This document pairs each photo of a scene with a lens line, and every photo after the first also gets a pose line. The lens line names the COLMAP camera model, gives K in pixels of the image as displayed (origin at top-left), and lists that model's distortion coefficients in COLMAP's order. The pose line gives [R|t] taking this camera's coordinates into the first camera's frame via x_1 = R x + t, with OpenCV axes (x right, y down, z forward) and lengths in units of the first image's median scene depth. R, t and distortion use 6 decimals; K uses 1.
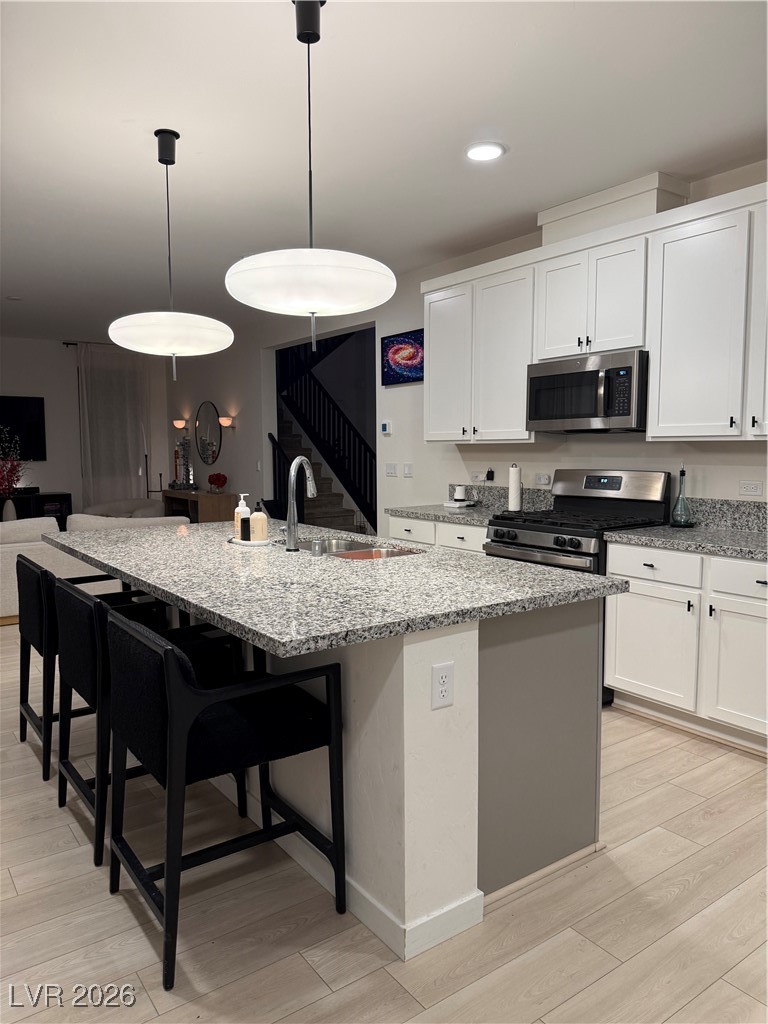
lens RADIAL K [[721.0, 0, 384.0], [0, 721.0, 512.0], [0, 0, 1]] dist [0.051737, -0.060594]
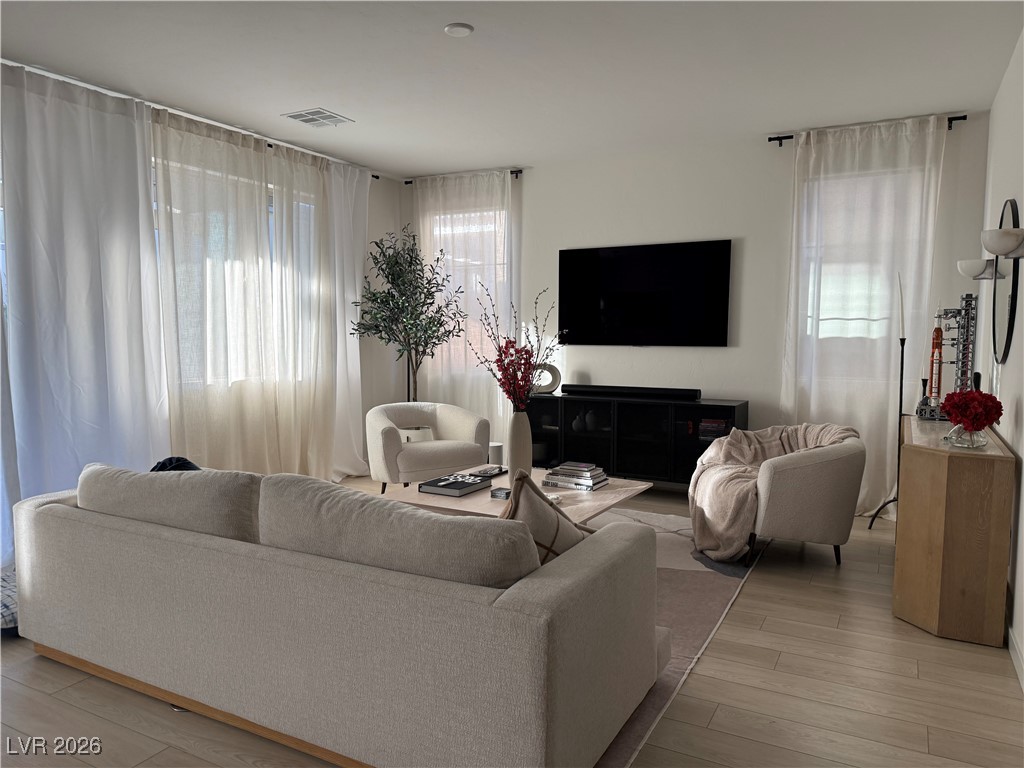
lens RADIAL K [[721.0, 0, 512.0], [0, 721.0, 384.0], [0, 0, 1]] dist [0.051737, -0.060594]
pose [[0.432262, 0.071345, -0.898921, -0.022422], [-0.081527, 0.995875, 0.039836, -0.187936], [0.898055, 0.056067, 0.436296, 2.278912]]
